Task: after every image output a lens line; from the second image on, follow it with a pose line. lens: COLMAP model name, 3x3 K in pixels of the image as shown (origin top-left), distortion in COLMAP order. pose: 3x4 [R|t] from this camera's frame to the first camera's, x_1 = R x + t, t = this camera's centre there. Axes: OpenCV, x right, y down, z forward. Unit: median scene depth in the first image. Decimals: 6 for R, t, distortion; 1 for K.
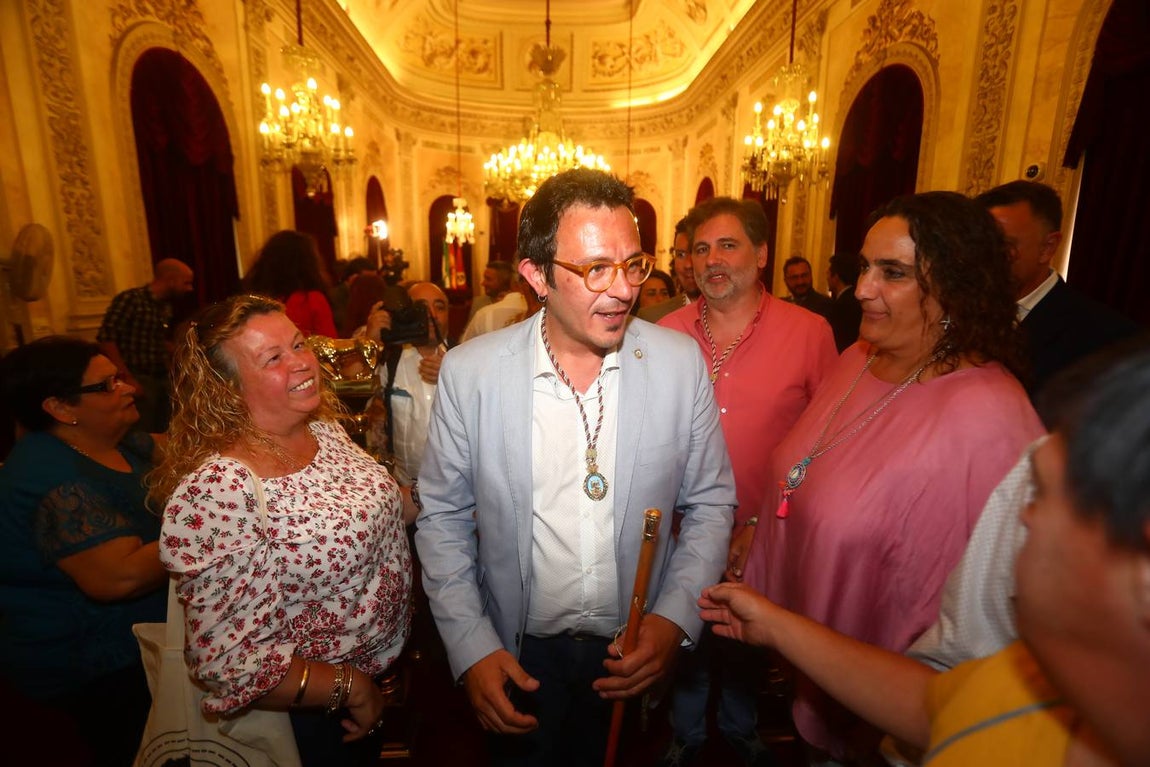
lens RADIAL K [[524.6, 0, 579.0], [0, 524.6, 379.1], [0, 0, 1]] dist [-0.057792, 0.020862]
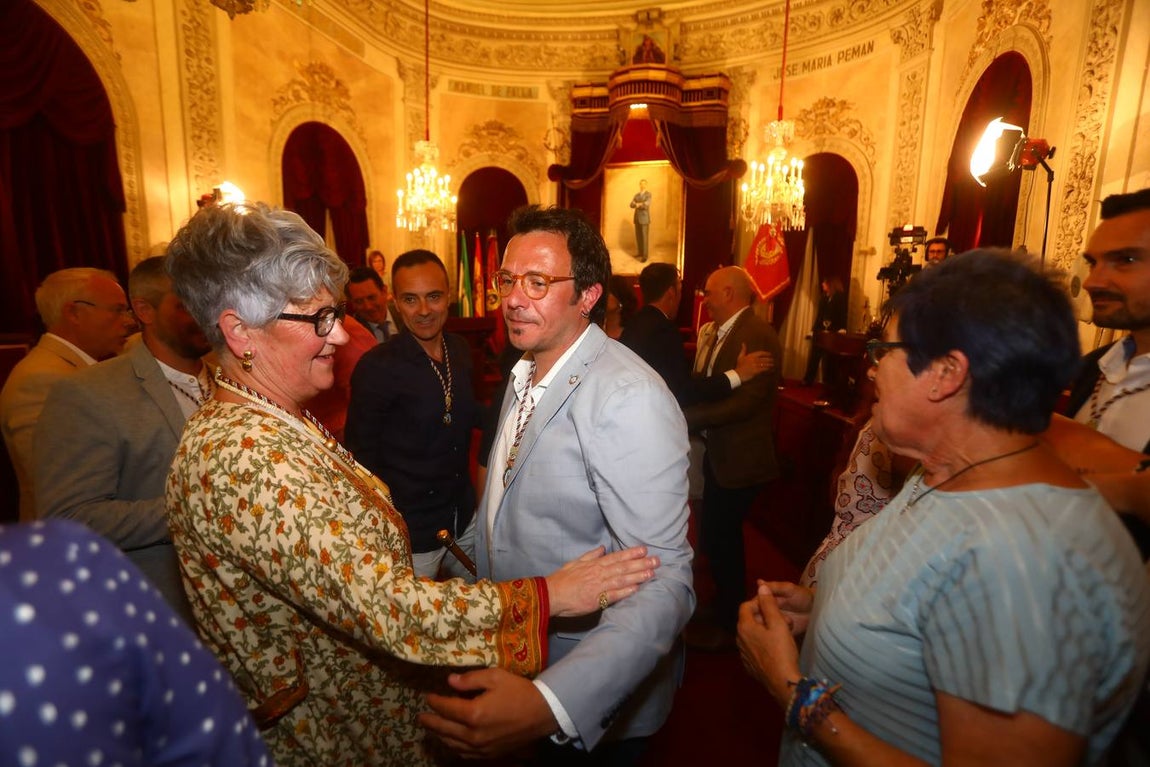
lens RADIAL K [[526.2, 0, 575.0], [0, 526.2, 382.1], [0, 0, 1]] dist [-0.068721, 0.025386]
pose [[0.938052, 0.065285, -0.340290, 0.100707], [-0.078491, 0.996597, -0.025174, -0.120913], [0.337488, 0.050324, 0.939984, 0.630818]]
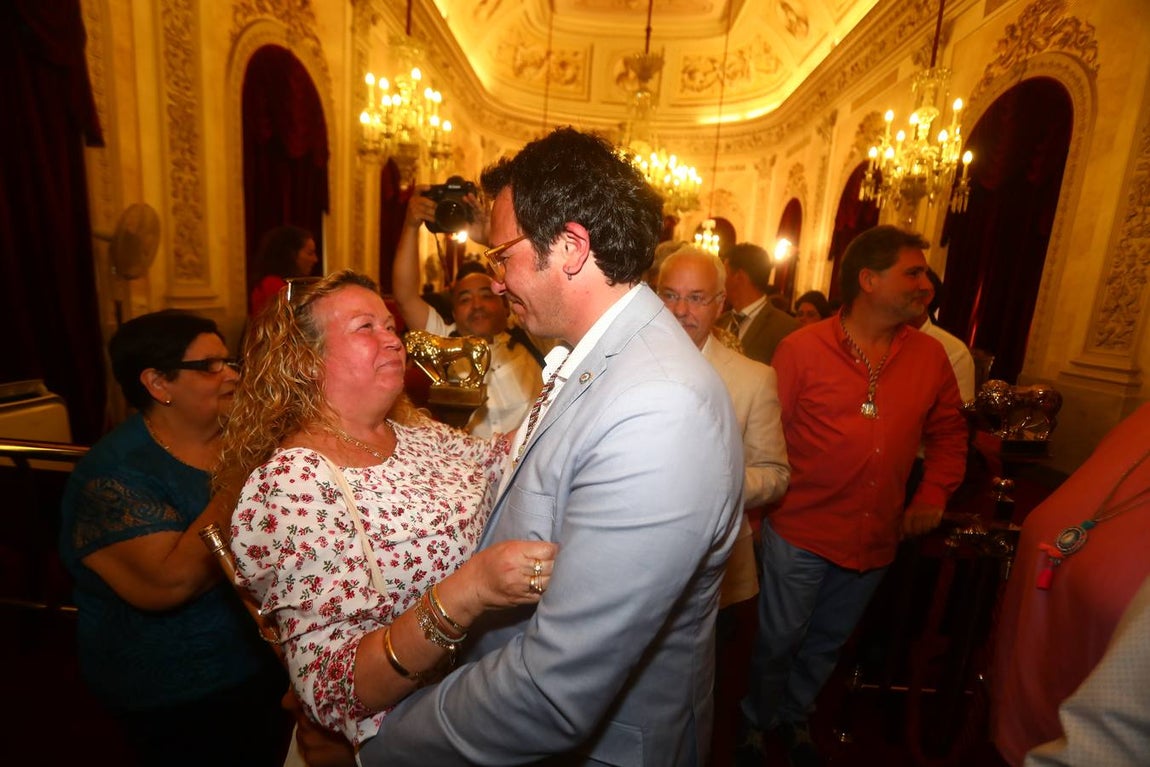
lens RADIAL K [[525.0, 0, 579.6], [0, 525.0, 381.6], [0, 0, 1]] dist [-0.066681, 0.025588]
pose [[0.991144, 0.079821, -0.106119, -0.021774], [-0.082293, 0.996425, -0.019123, -0.001157], [0.104214, 0.027687, 0.994169, 0.027212]]
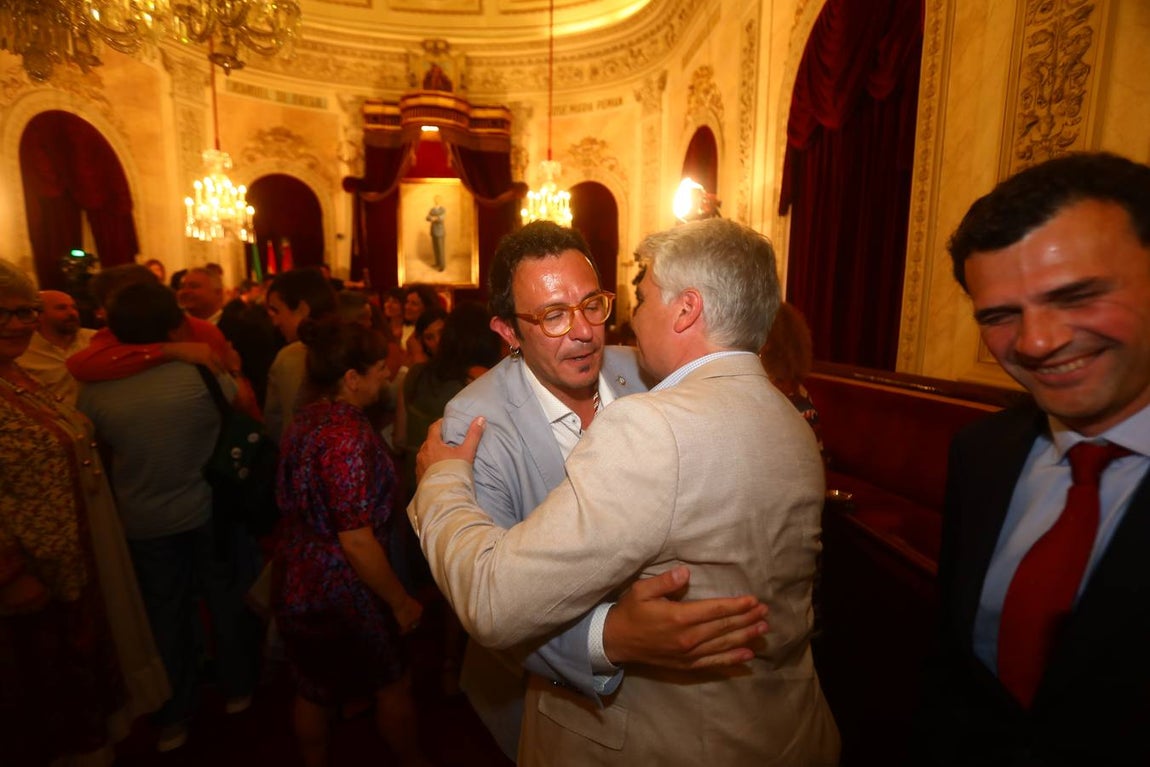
lens RADIAL K [[526.8, 0, 580.3], [0, 526.8, 380.1], [0, 0, 1]] dist [-0.073720, 0.027387]
pose [[0.999467, -0.002231, 0.032559, 0.115501], [0.003996, 0.998519, -0.054248, -0.104858], [-0.032389, 0.054350, 0.997997, 0.549277]]
